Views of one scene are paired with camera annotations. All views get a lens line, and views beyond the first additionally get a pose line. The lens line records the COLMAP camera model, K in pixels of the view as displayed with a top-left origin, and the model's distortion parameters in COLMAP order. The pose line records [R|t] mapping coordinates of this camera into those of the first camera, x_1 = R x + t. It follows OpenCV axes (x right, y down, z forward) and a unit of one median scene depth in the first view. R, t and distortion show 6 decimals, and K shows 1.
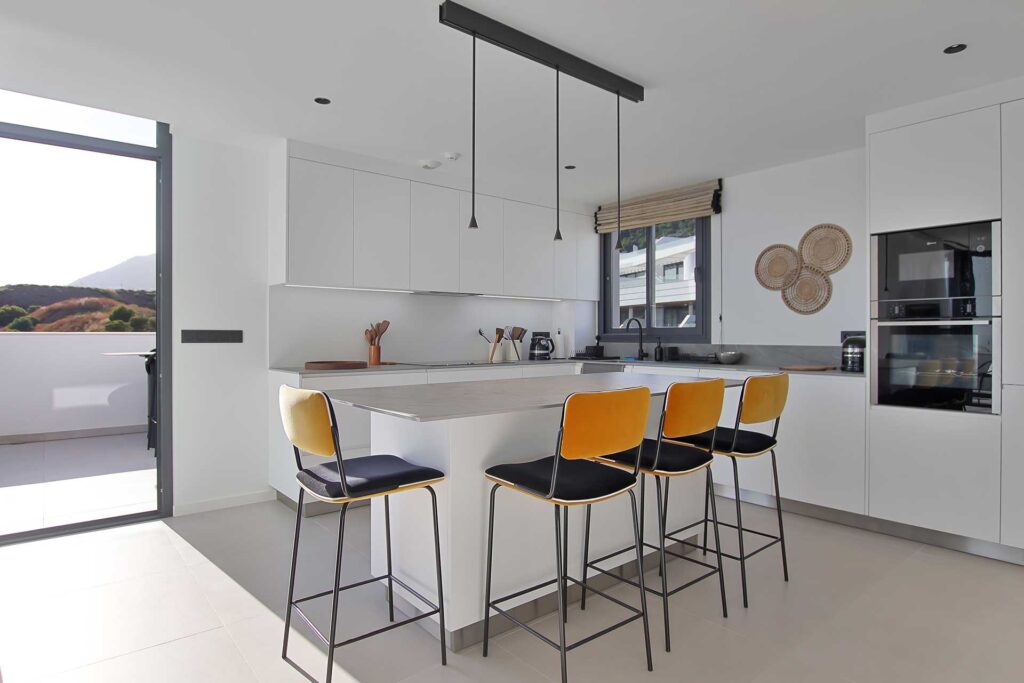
lens RADIAL K [[568.1, 0, 512.4], [0, 568.1, 335.6], [0, 0, 1]] dist [-0.030530, 0.003940]
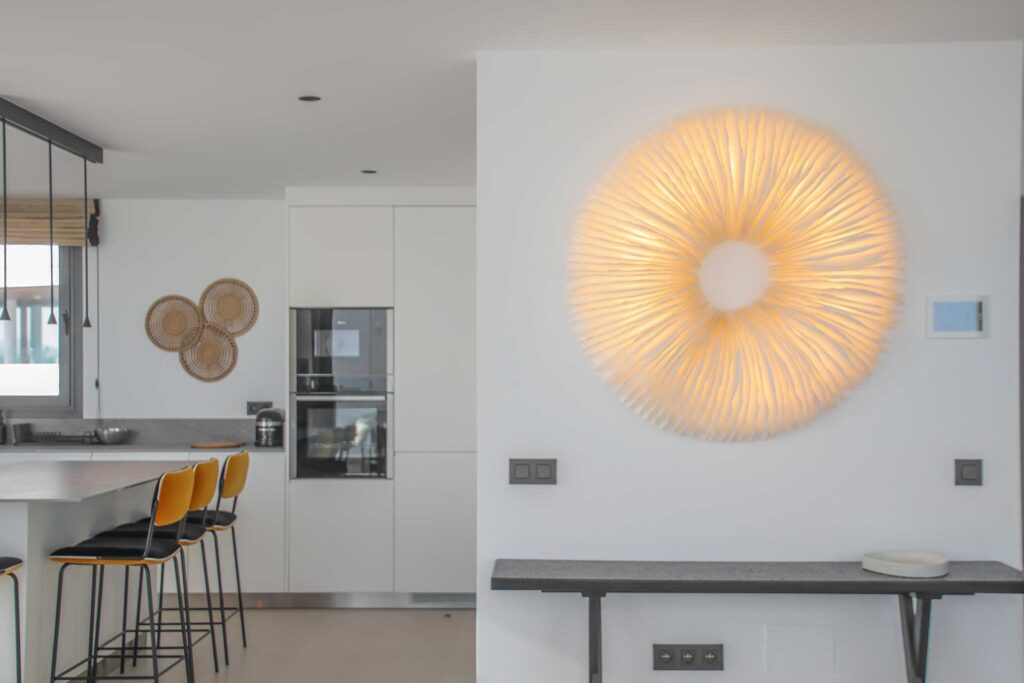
lens RADIAL K [[1406.9, 0, 517.2], [0, 1406.9, 385.4], [0, 0, 1]] dist [0.080321, 0.000000]
pose [[0.656114, -0.013431, 0.754542, -0.742247], [0.002765, 0.999878, 0.015393, -0.060853], [-0.754656, -0.008013, 0.656071, -0.711711]]
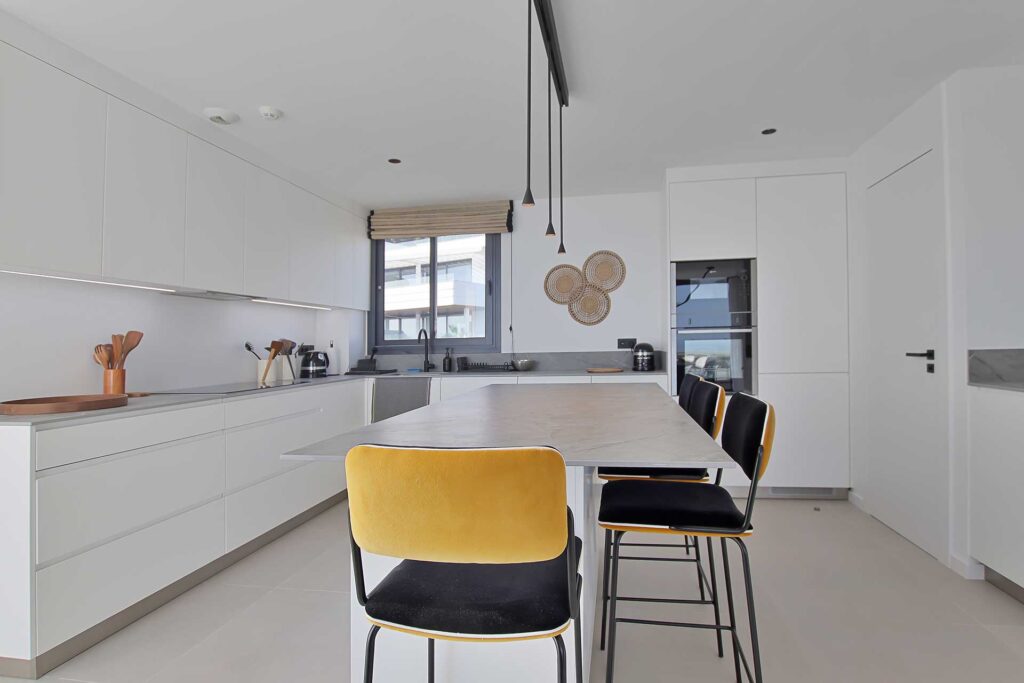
lens RADIAL K [[518.2, 0, 512.9], [0, 518.2, 335.1], [0, 0, 1]] dist [-0.024028, 0.001090]
pose [[0.759692, -0.004764, 0.650266, -0.294363], [0.021642, 0.999604, -0.017961, -0.001077], [-0.649923, 0.027718, 0.759495, 0.264848]]
